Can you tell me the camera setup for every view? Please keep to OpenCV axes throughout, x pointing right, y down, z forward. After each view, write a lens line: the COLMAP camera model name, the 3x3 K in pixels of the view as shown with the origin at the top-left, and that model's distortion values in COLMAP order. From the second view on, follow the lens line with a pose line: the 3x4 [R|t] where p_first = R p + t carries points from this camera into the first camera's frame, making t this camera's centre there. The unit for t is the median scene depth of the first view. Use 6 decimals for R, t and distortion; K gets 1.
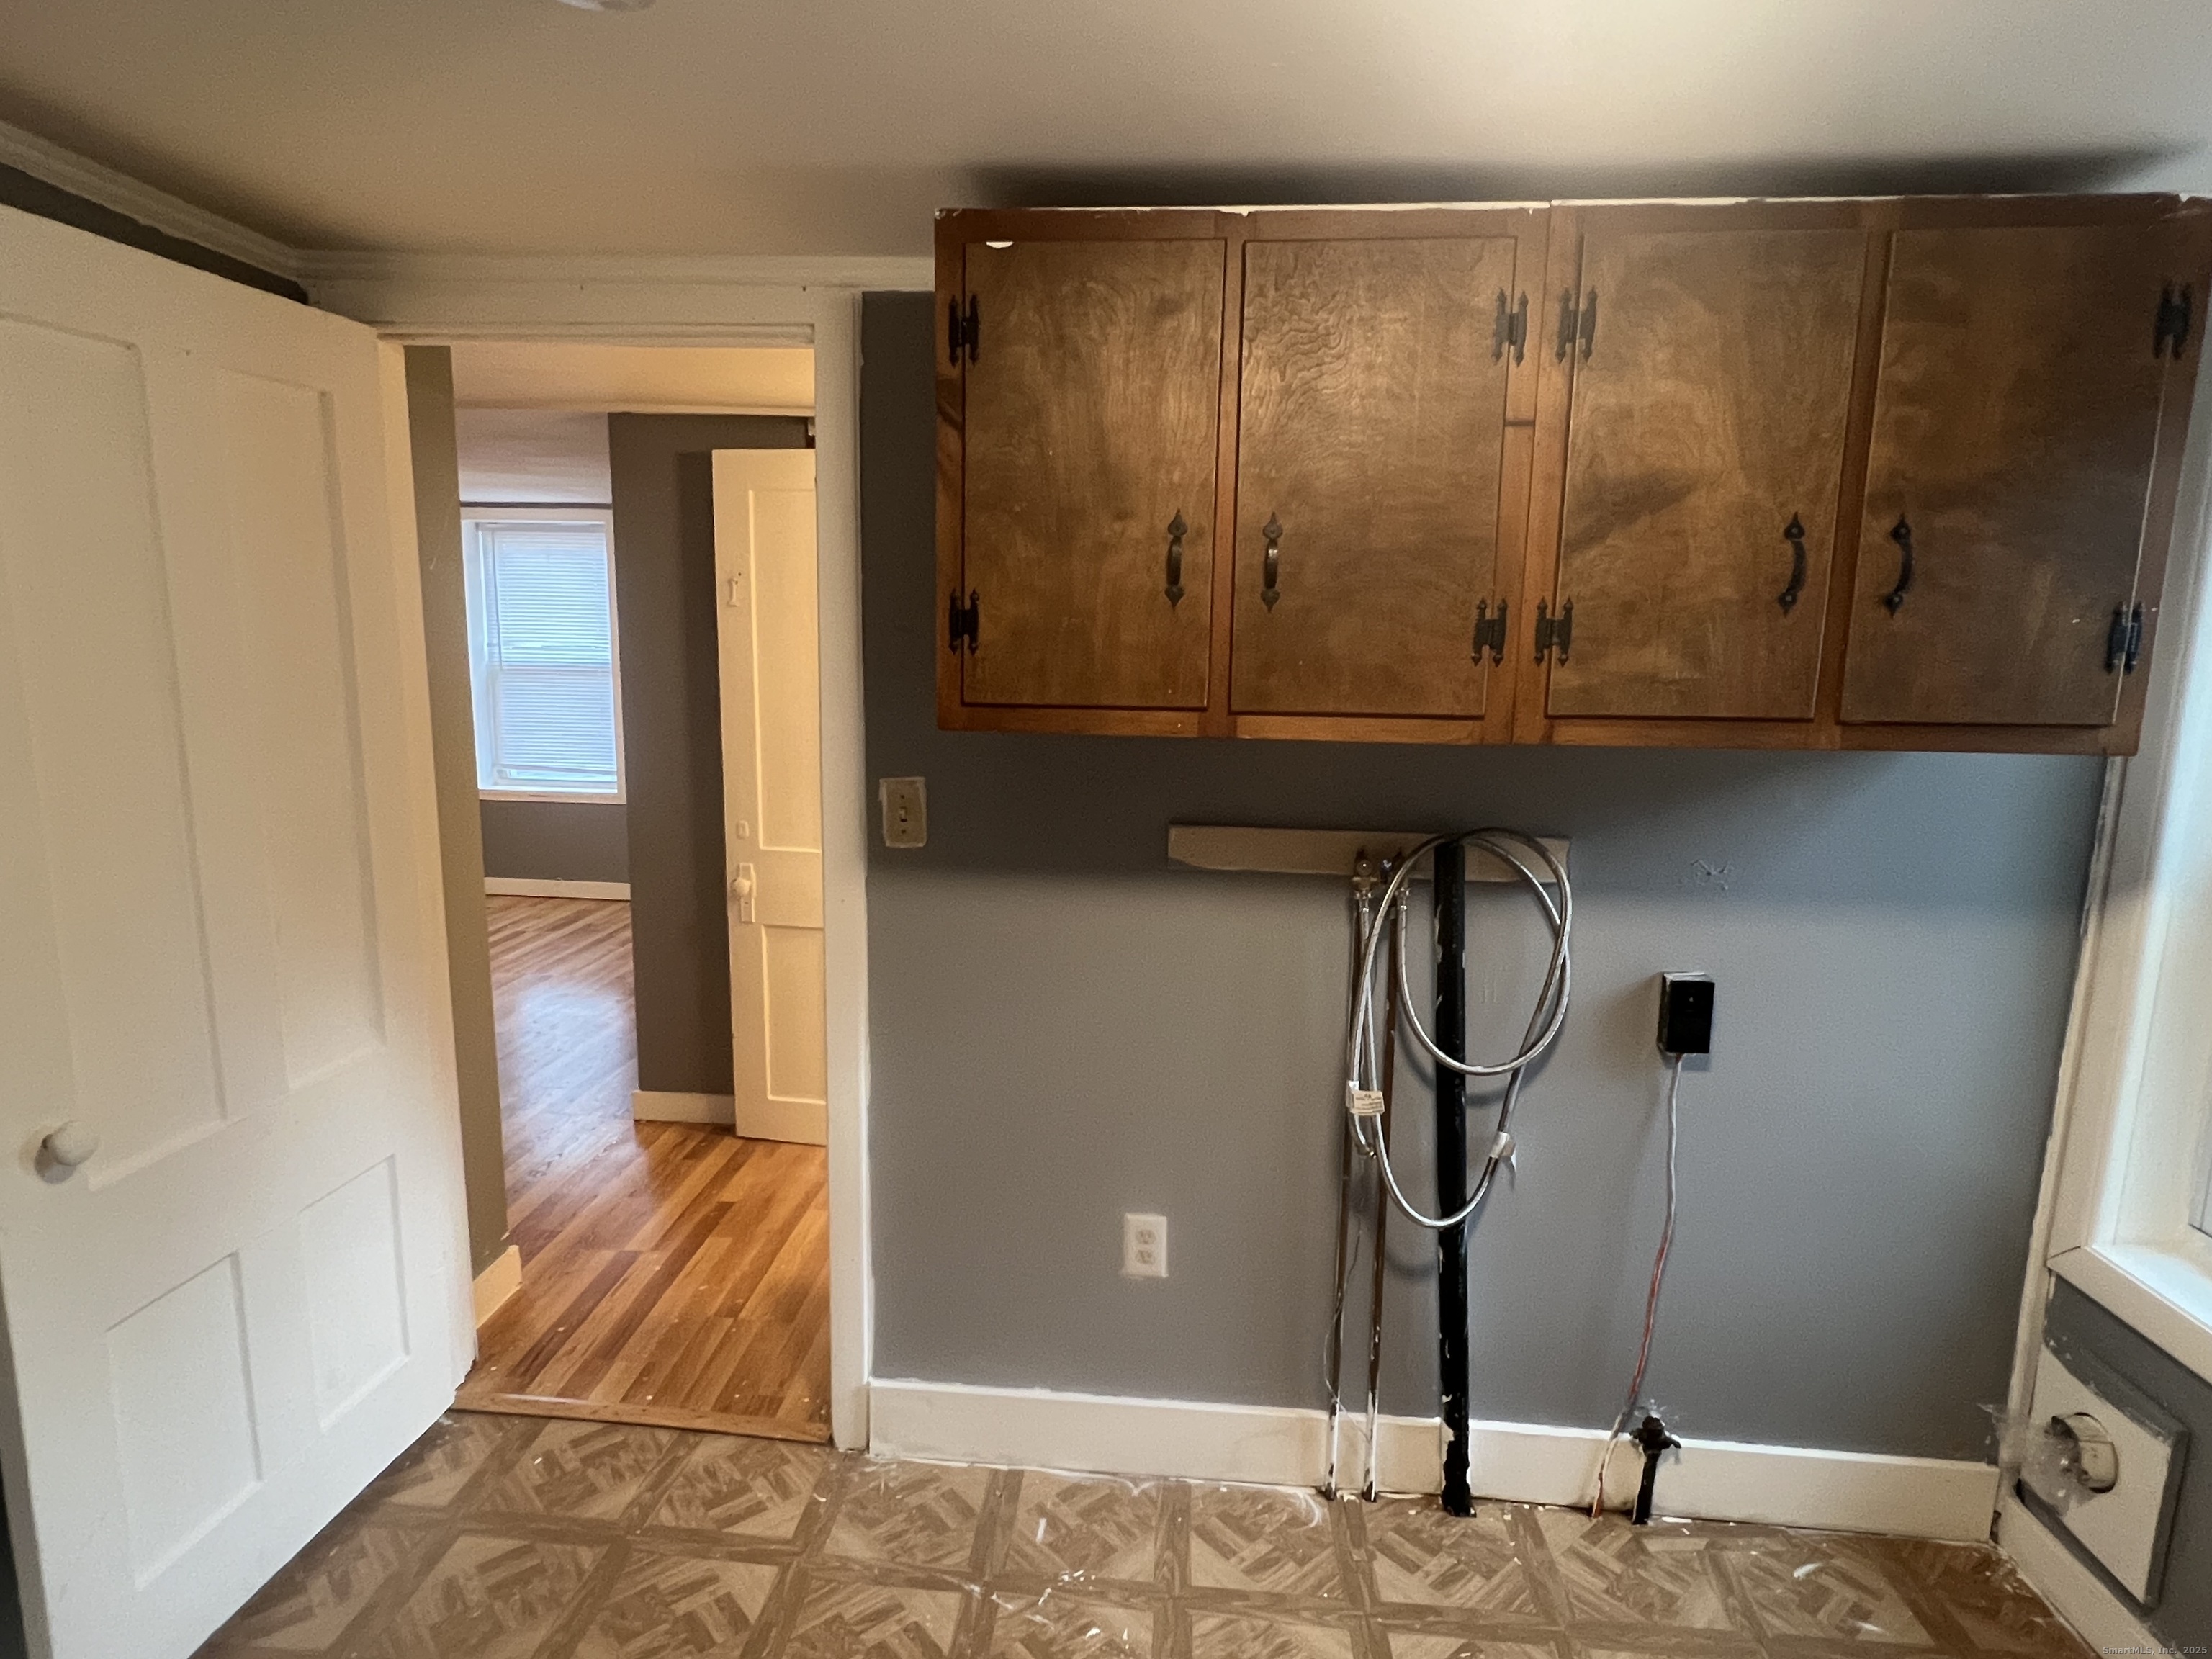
lens RADIAL K [[1222.8, 0, 1099.4], [0, 1222.8, 833.9], [0, 0, 1]] dist [-0.000524, 0.000479]
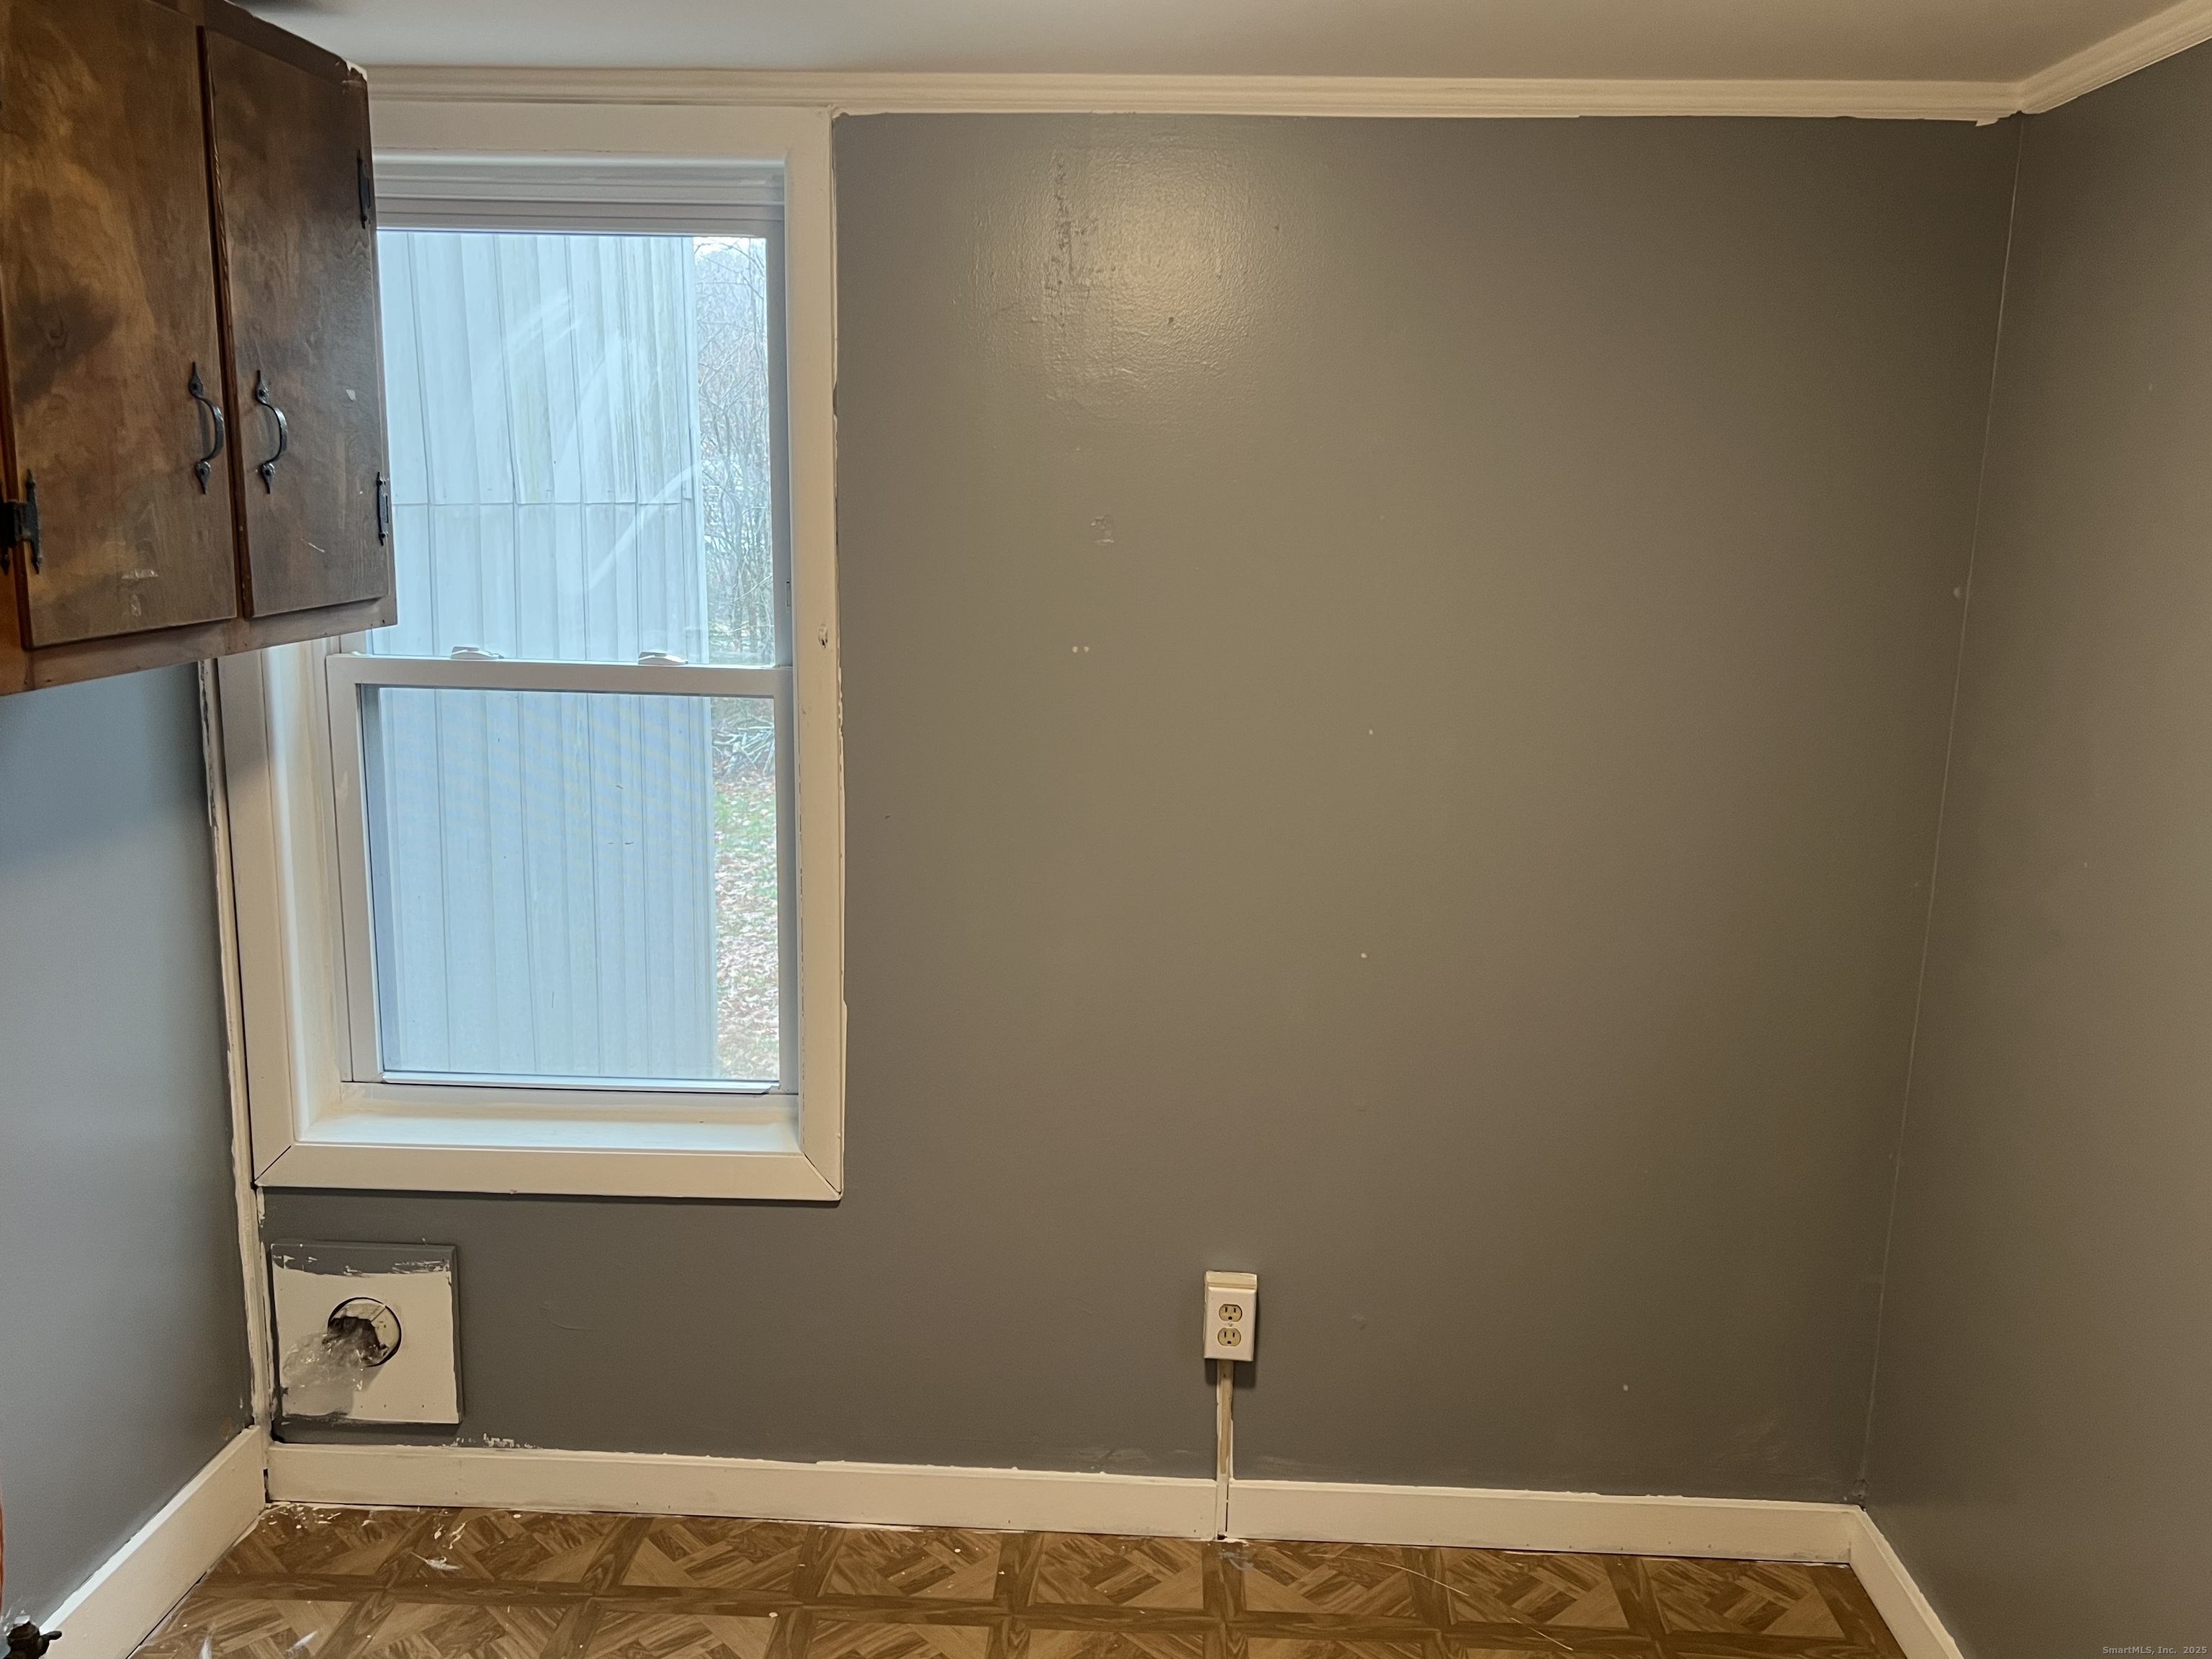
lens RADIAL K [[1746.9, 0, 1107.5], [0, 1746.9, 830.3], [0, 0, 1]] dist [0.006276, 0.003598]
pose [[-0.024758, -0.208195, 0.977774, -0.481966], [0.136946, 0.968147, 0.209613, -0.095264], [-0.990269, 0.139092, 0.004542, 0.338289]]
